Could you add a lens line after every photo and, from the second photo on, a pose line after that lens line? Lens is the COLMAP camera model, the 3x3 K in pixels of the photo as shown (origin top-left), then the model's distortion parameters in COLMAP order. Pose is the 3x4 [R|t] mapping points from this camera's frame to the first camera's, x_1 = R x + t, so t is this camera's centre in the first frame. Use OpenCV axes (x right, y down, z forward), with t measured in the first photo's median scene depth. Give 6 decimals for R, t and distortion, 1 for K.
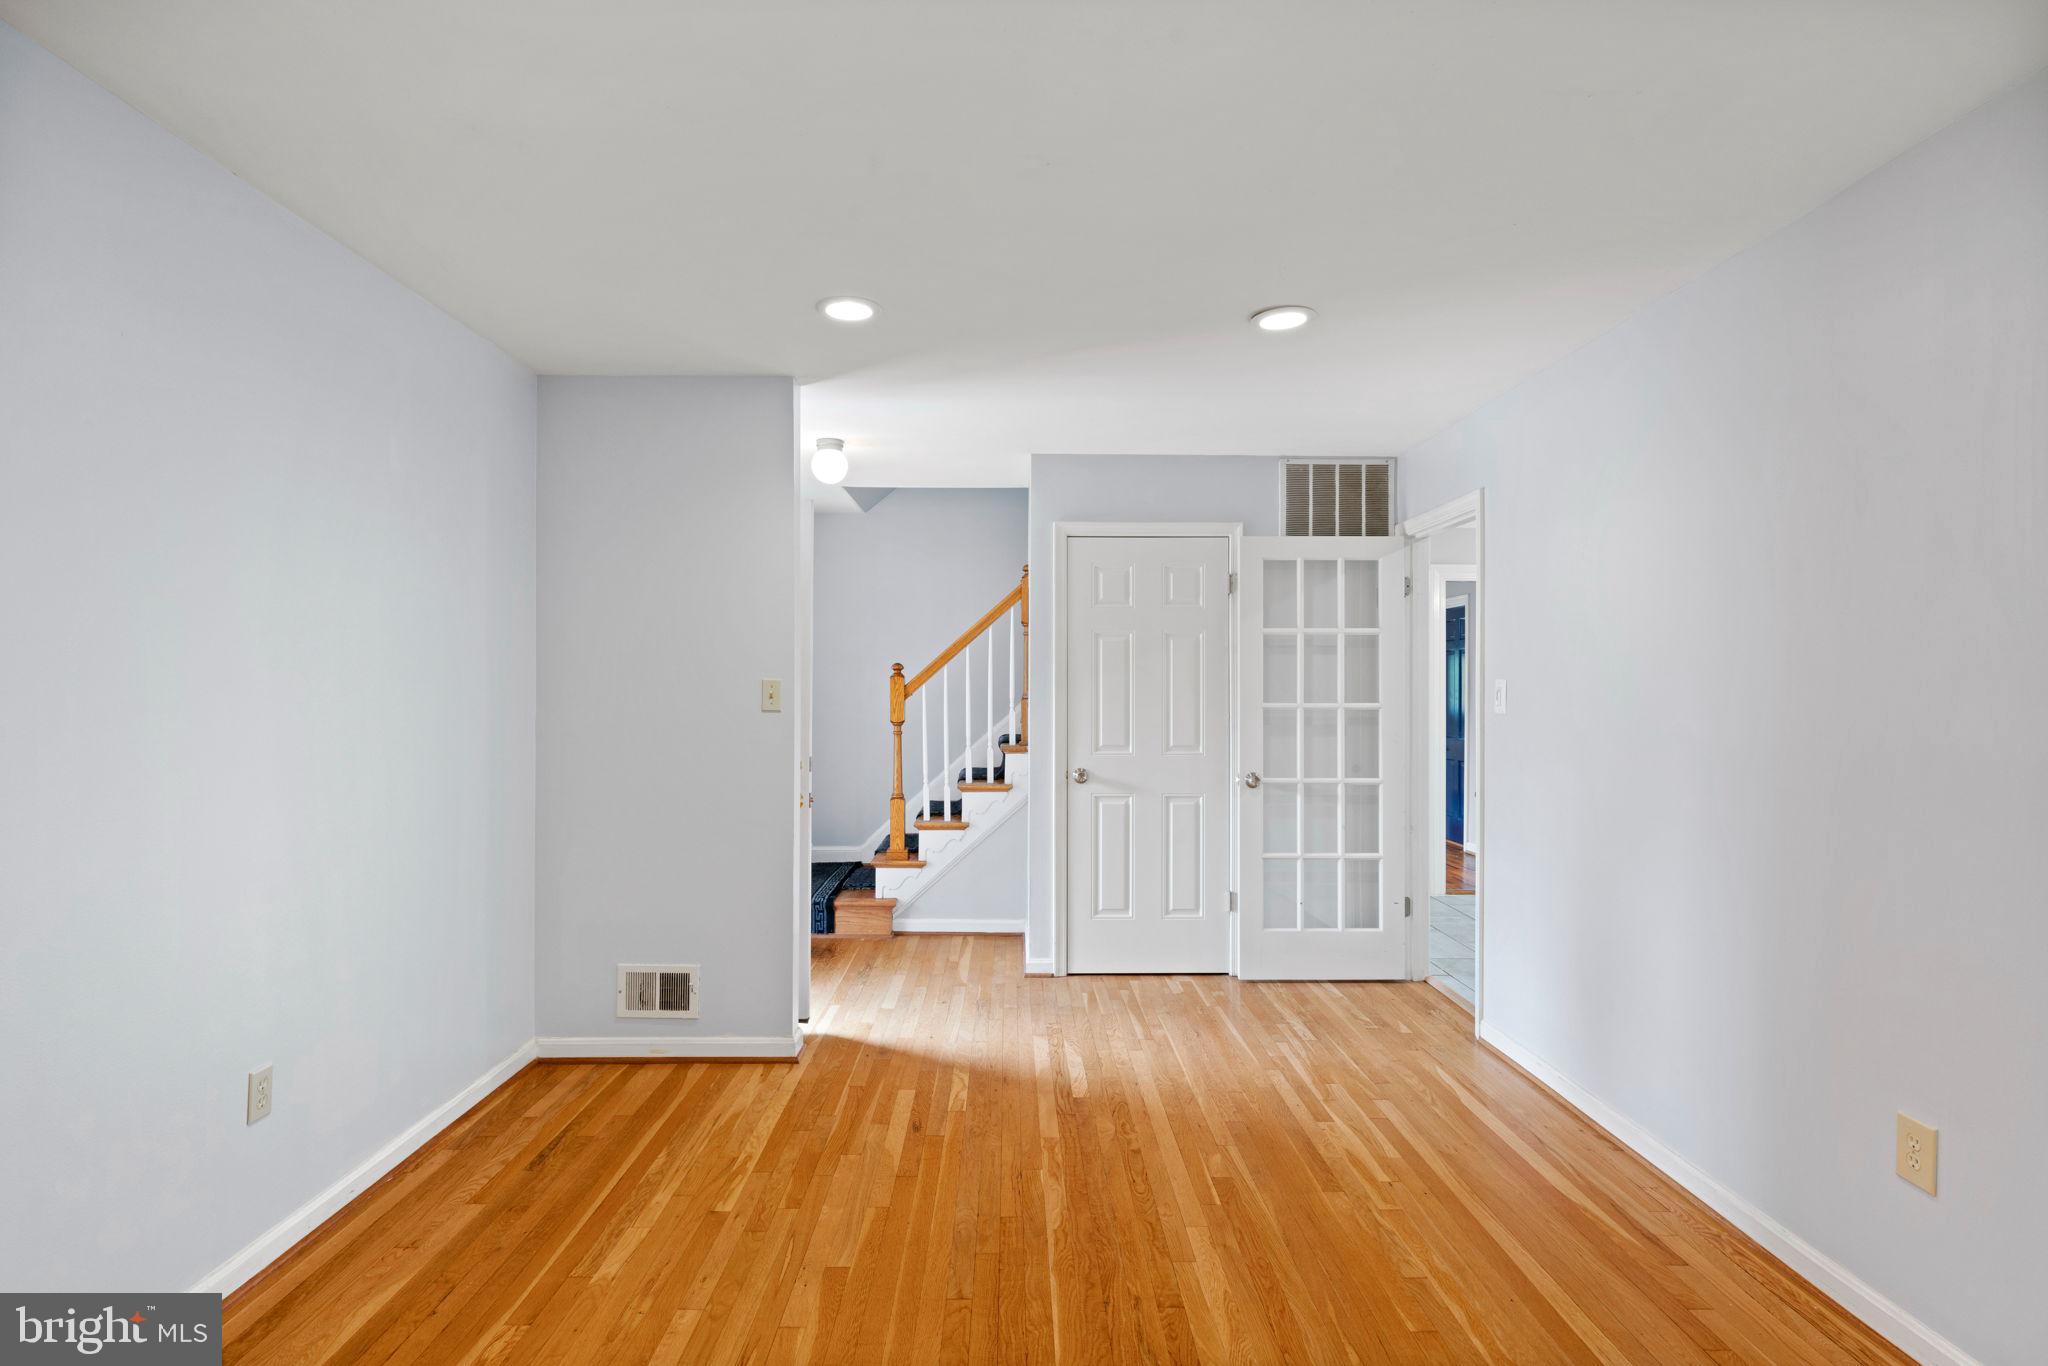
lens RADIAL K [[1026.4, 0, 1024.0], [0, 1026.4, 683.0], [0, 0, 1]] dist [0.000246, 0.000458]
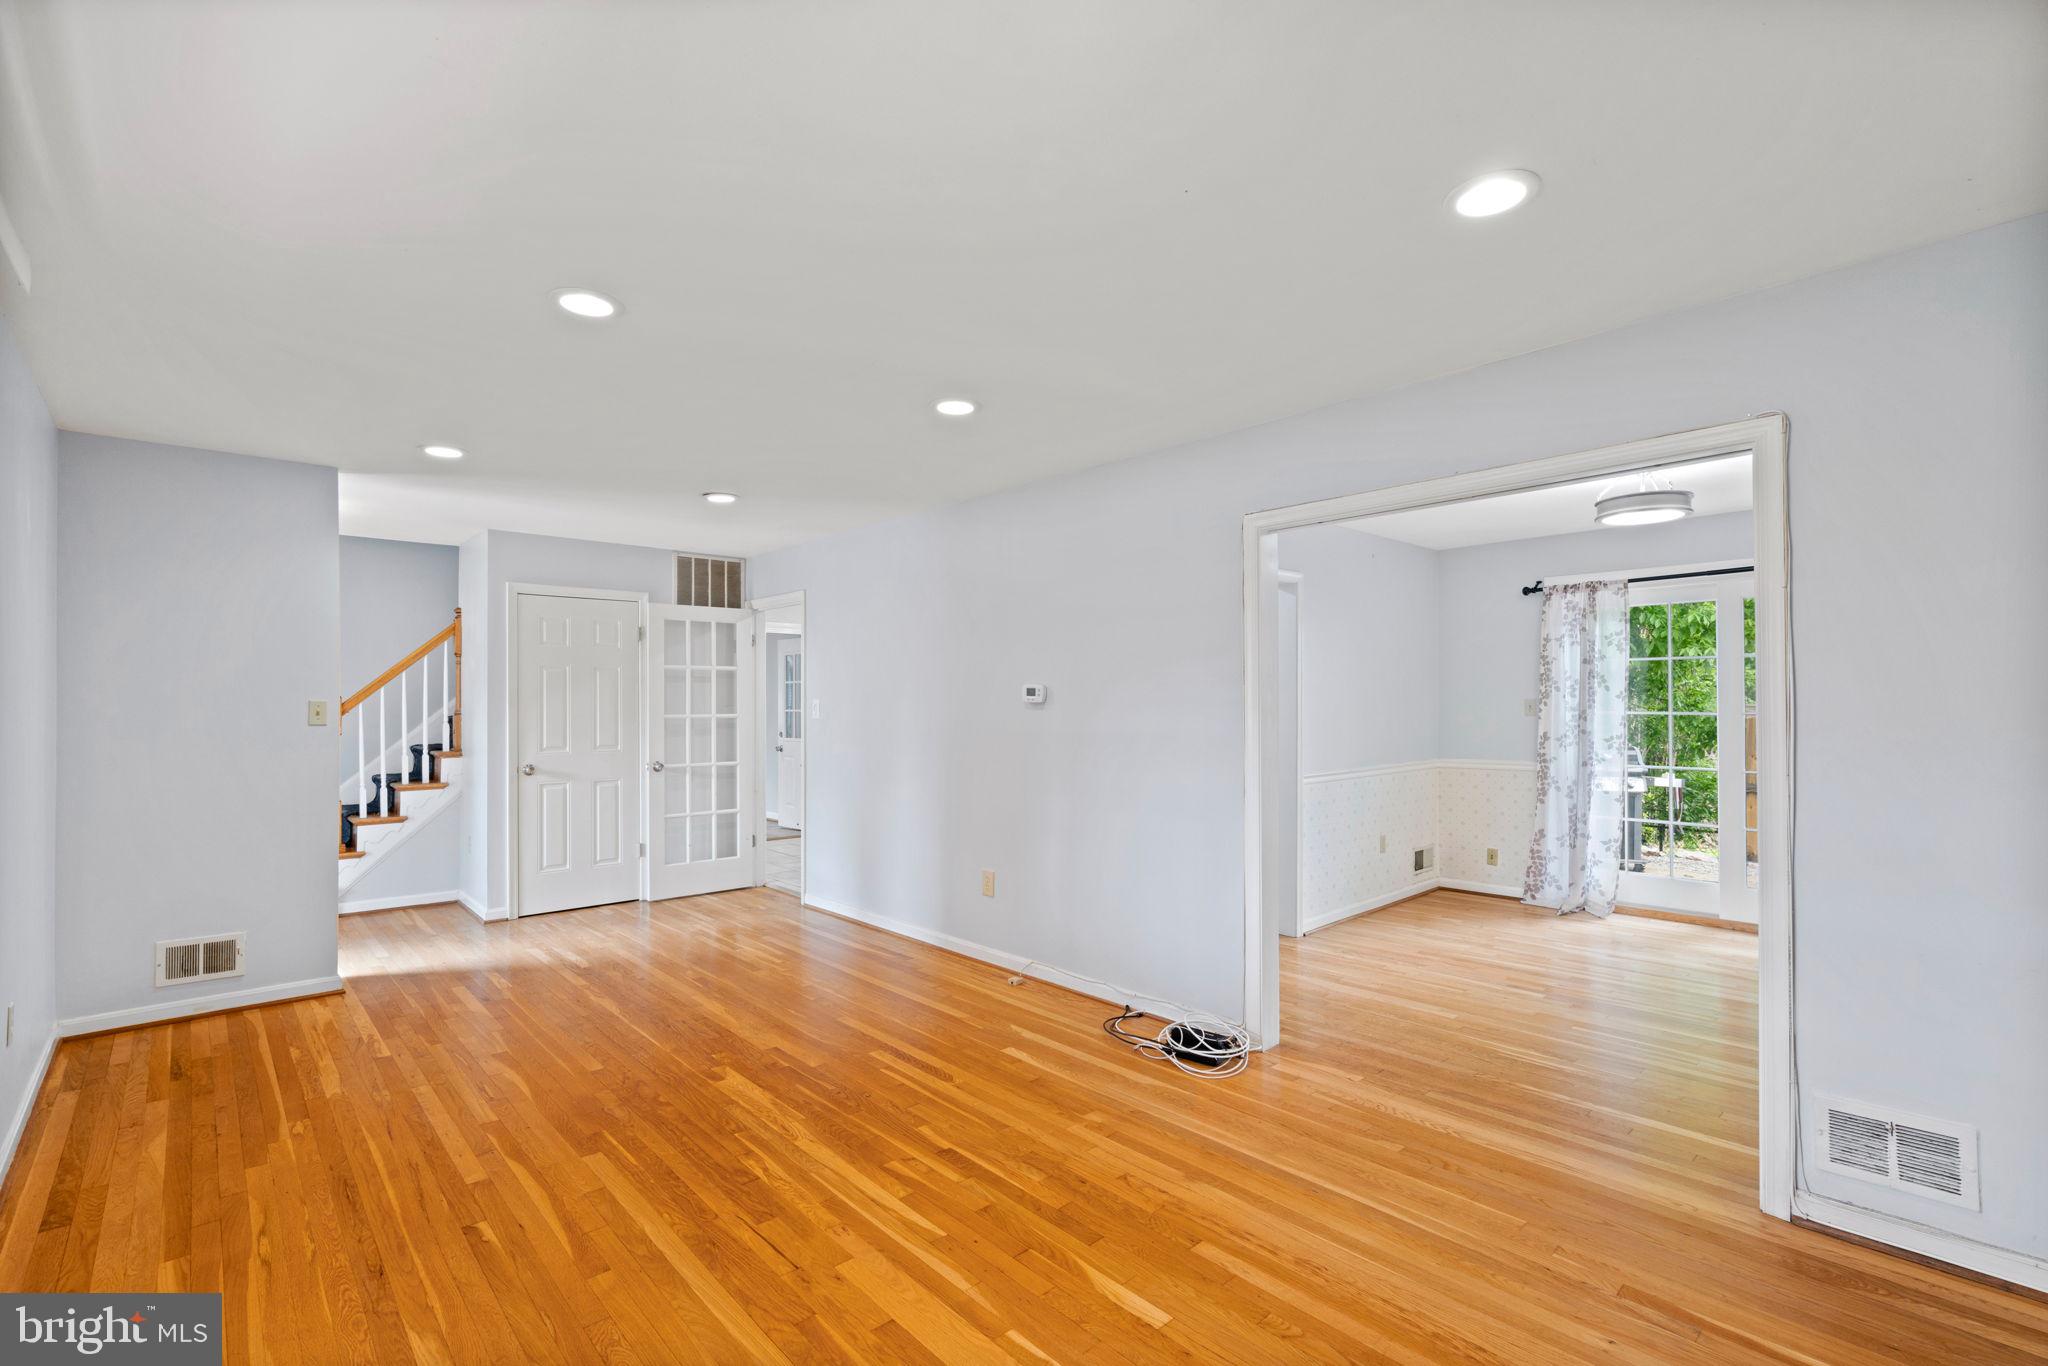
lens RADIAL K [[927.5, 0, 1020.0], [0, 927.5, 703.3], [0, 0, 1]] dist [-0.004033, 0.000034]
pose [[0.743814, -0.004859, 0.668369, -0.287007], [0.000155, 0.999975, 0.007098, -0.006980], [-0.668387, -0.005176, 0.743796, -0.357144]]
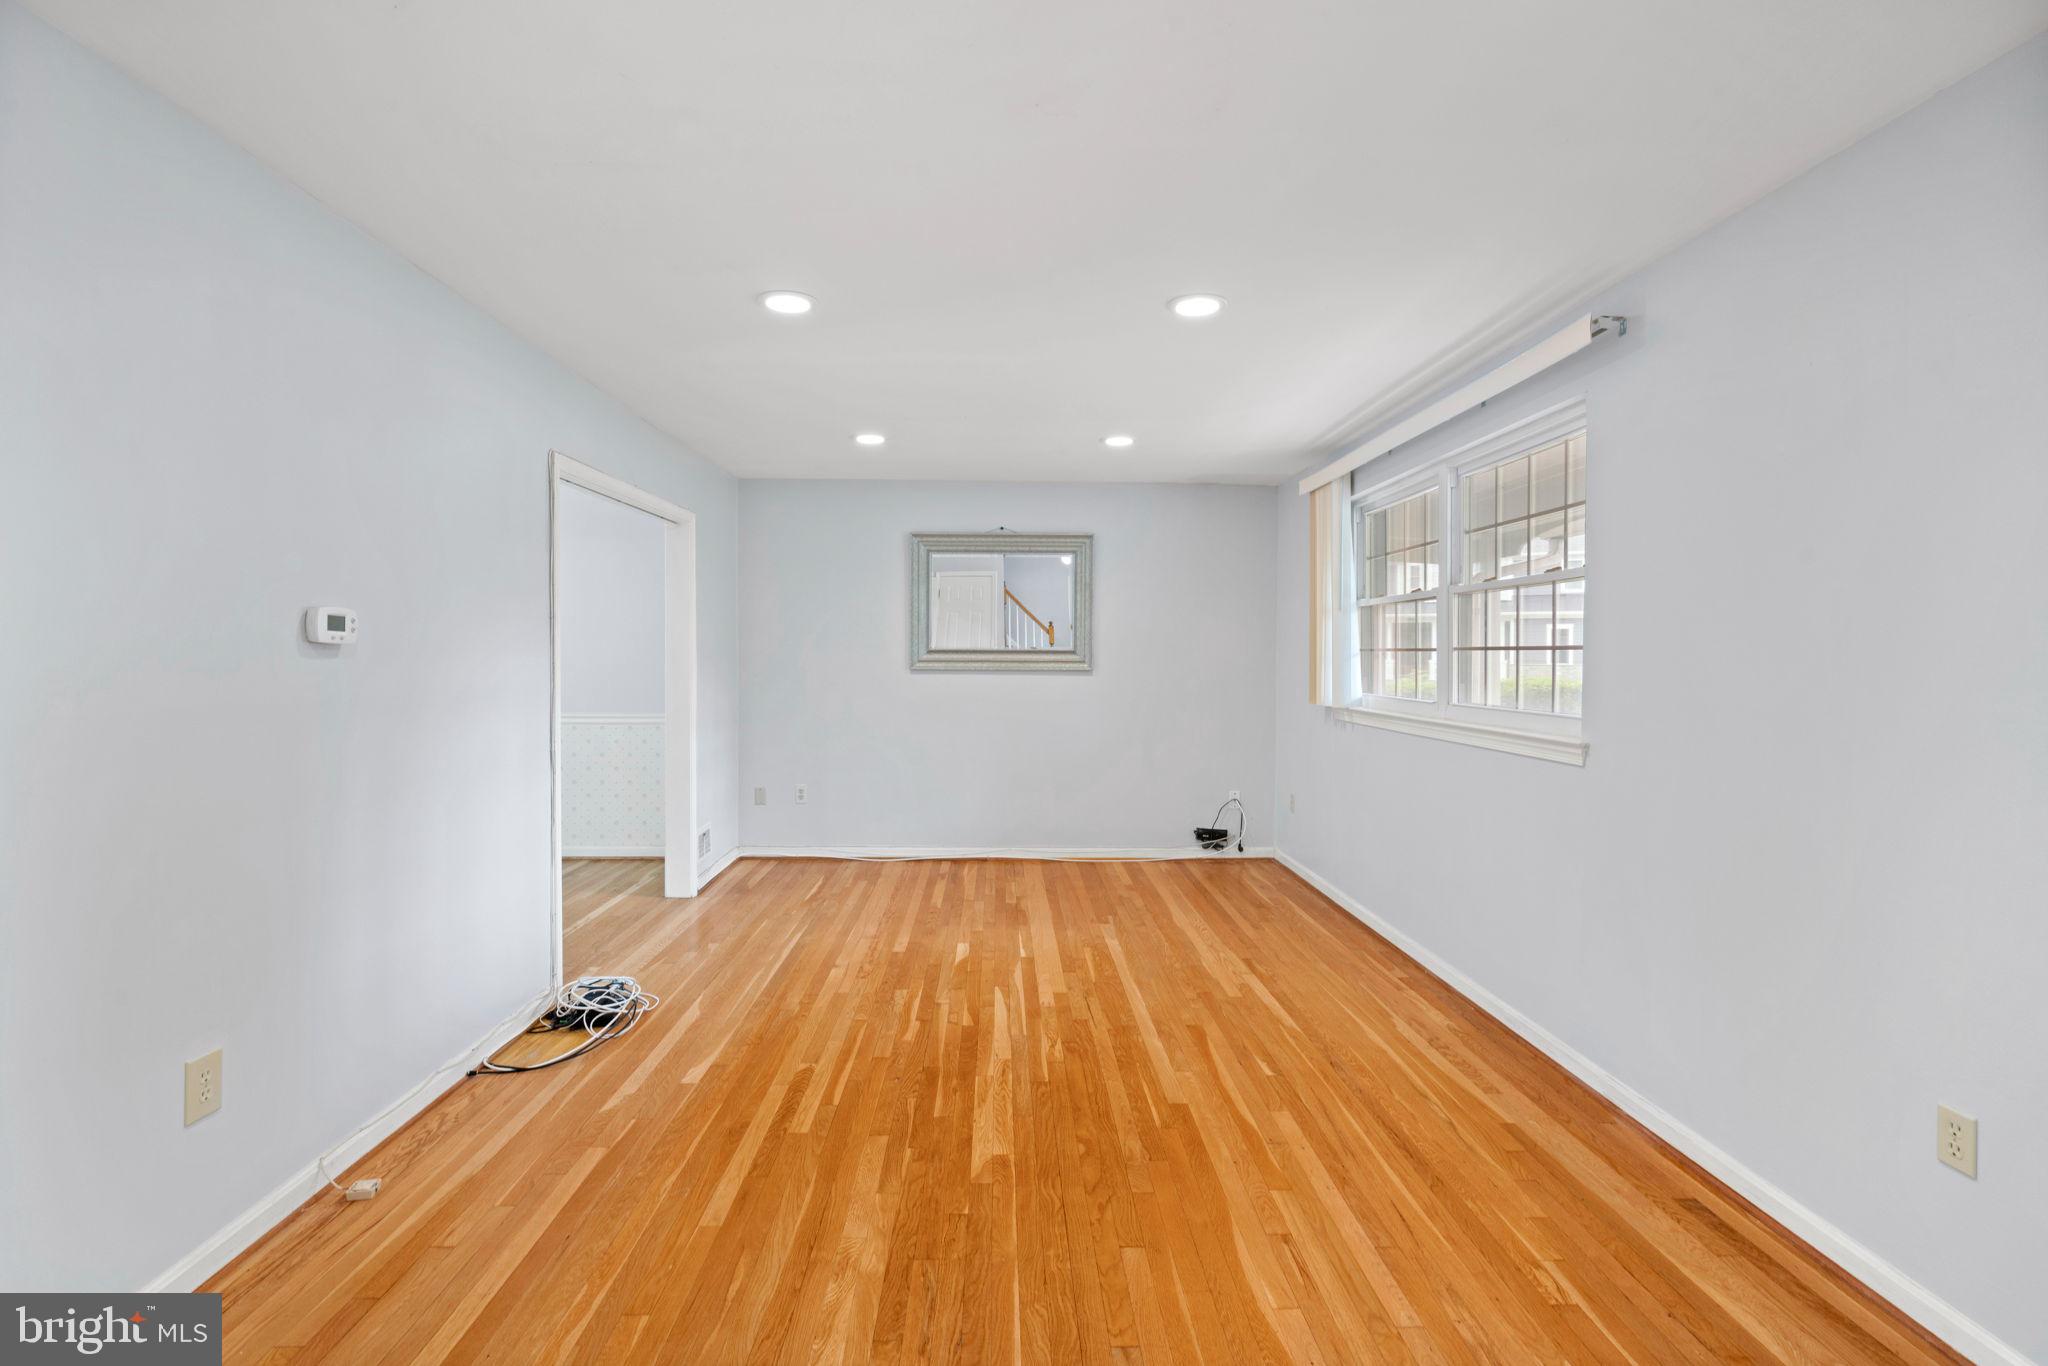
lens RADIAL K [[927.5, 0, 1020.0], [0, 927.5, 703.3], [0, 0, 1]] dist [-0.004033, 0.000034]
pose [[-0.999829, -0.007752, -0.016784, 0.022132], [-0.008492, 0.998975, 0.044469, 0.007024], [0.016422, 0.044604, -0.998870, 0.866035]]
